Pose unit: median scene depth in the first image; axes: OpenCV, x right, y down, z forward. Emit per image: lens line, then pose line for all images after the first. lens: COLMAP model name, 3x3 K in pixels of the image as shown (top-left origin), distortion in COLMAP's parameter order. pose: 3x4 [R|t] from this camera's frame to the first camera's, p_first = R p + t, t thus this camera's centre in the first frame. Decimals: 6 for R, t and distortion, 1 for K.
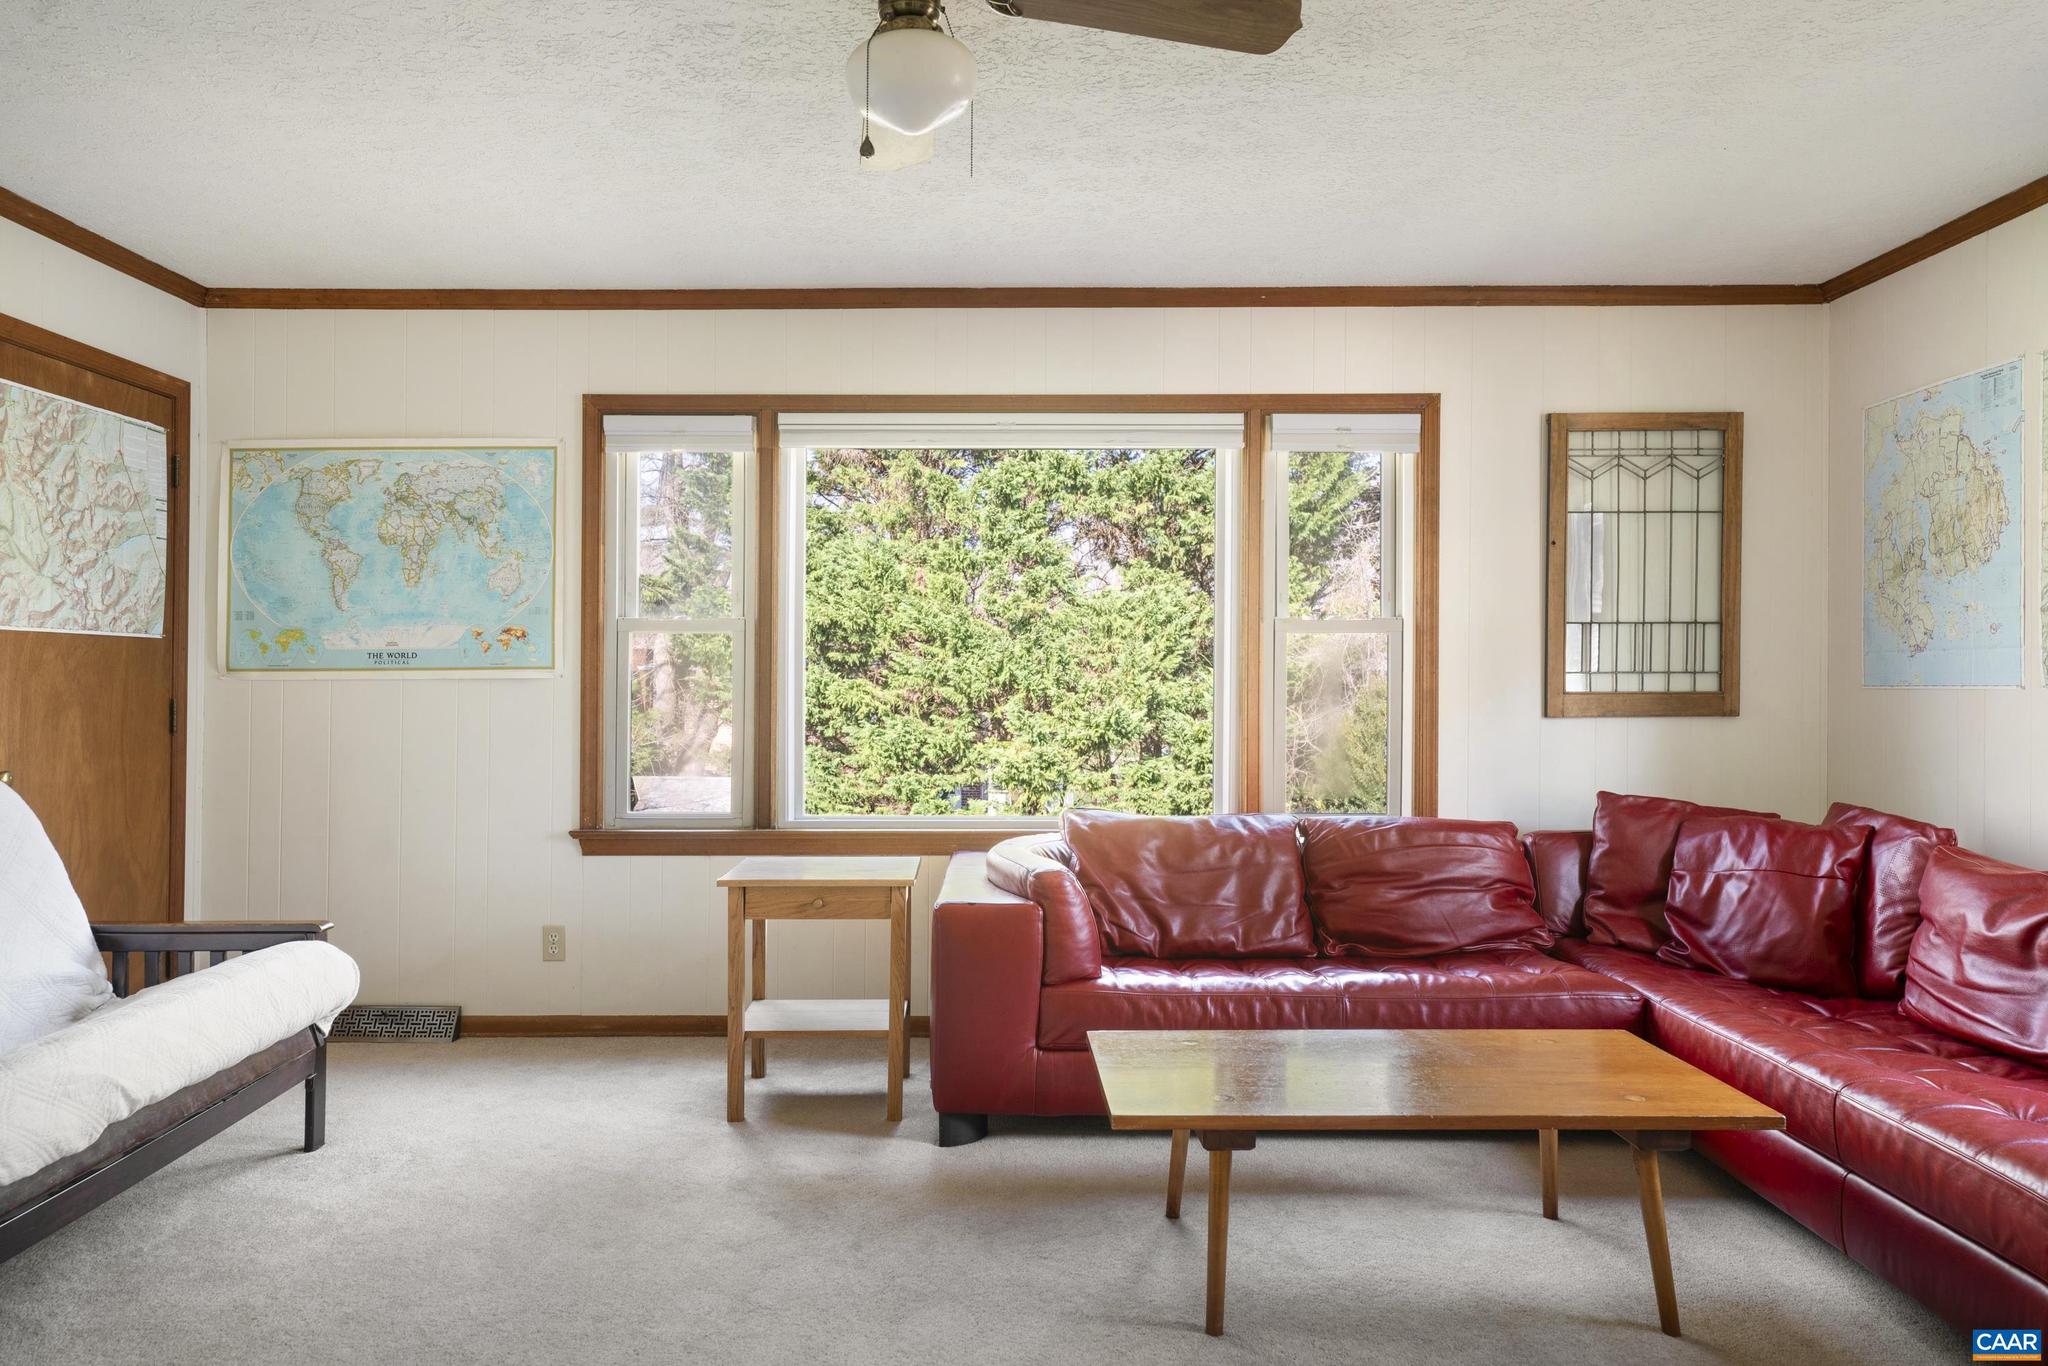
lens RADIAL K [[1333.2, 0, 976.3], [0, 1333.2, 680.2], [0, 0, 1]] dist [0.005205, -0.002527]
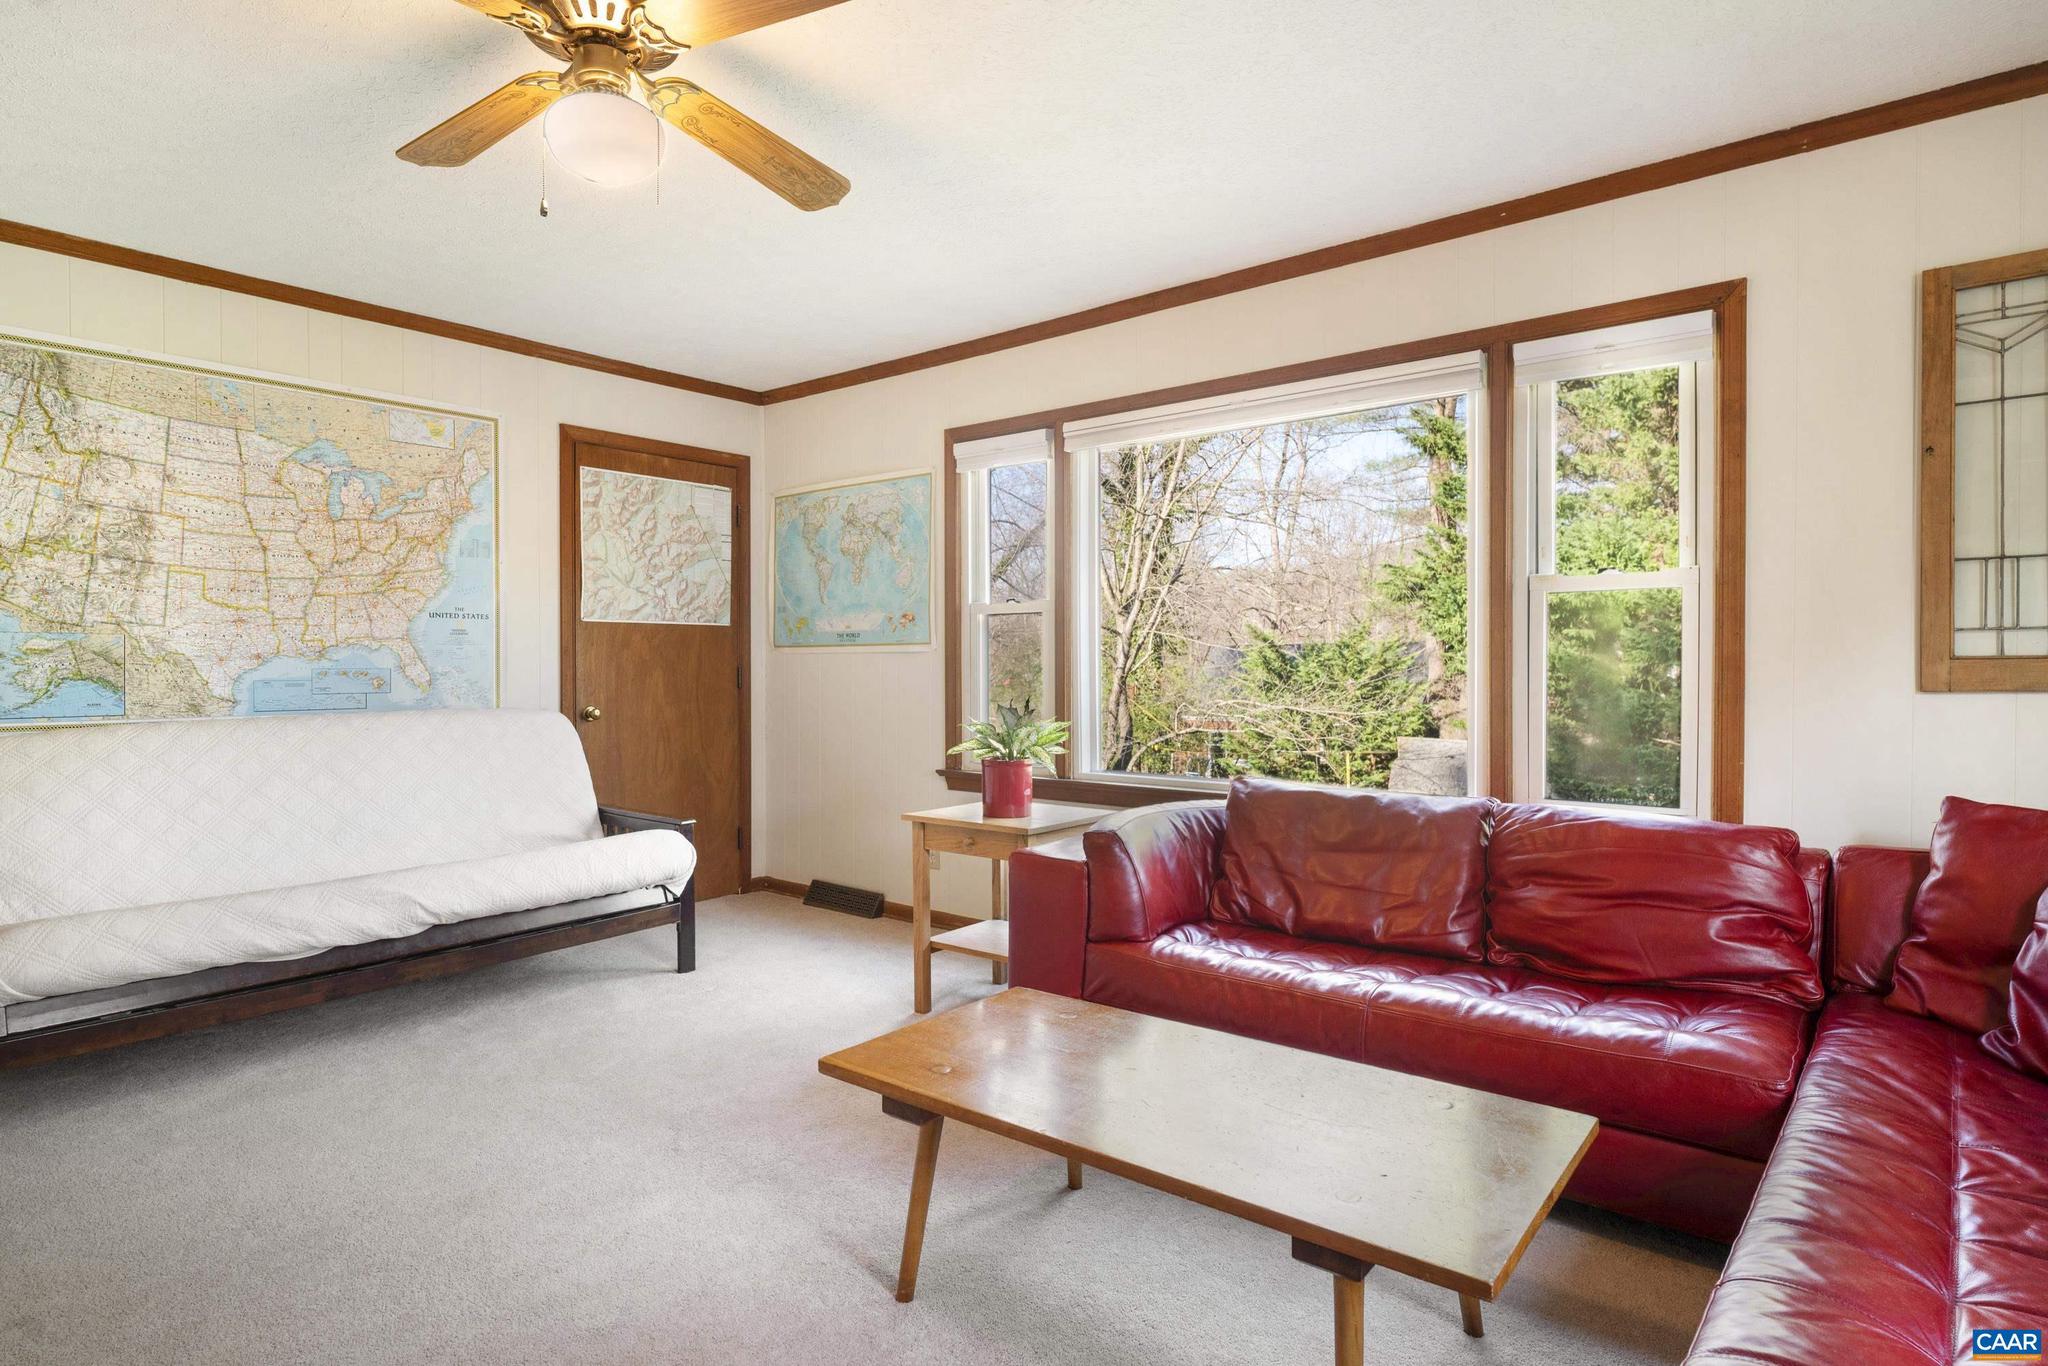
lens RADIAL K [[1077.9, 0, 1015.2], [0, 1077.9, 659.8], [0, 0, 1]] dist [-0.004244, -0.000689]
pose [[0.782902, -0.003579, -0.622135, 0.432415], [0.004531, 0.999990, -0.000051, 0.009111], [0.622128, -0.002779, 0.782910, 0.251040]]
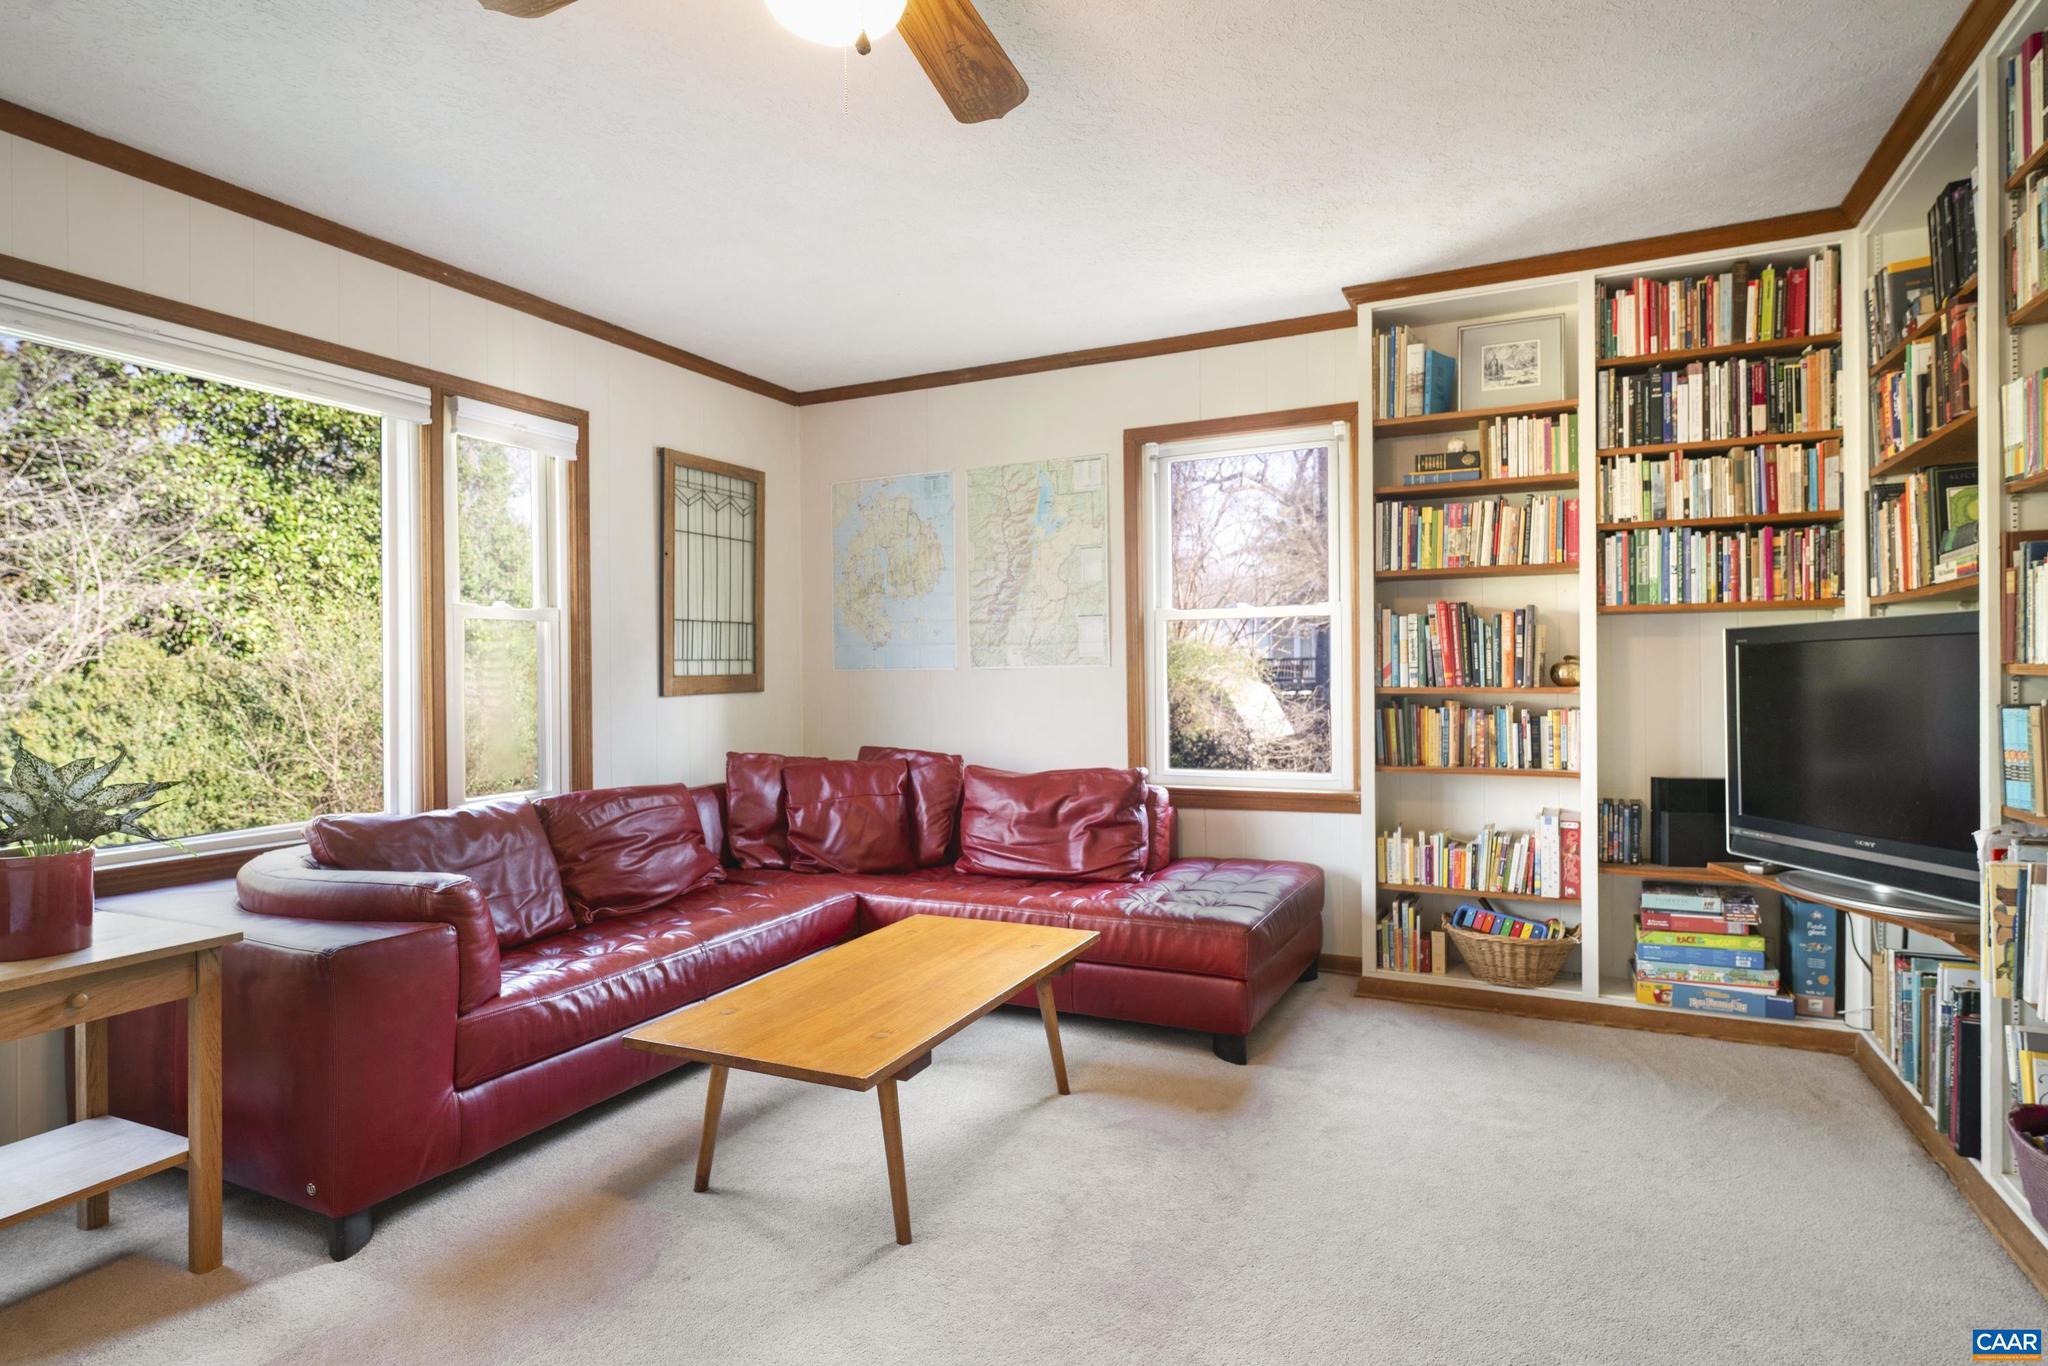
lens RADIAL K [[1077.9, 0, 1009.6], [0, 1077.9, 676.3], [0, 0, 1]] dist [-0.004244, -0.000689]
pose [[0.427736, -0.009669, 0.903852, -0.350138], [0.007971, 0.999944, 0.006925, 0.005454], [-0.903869, 0.004242, 0.427789, 0.311984]]
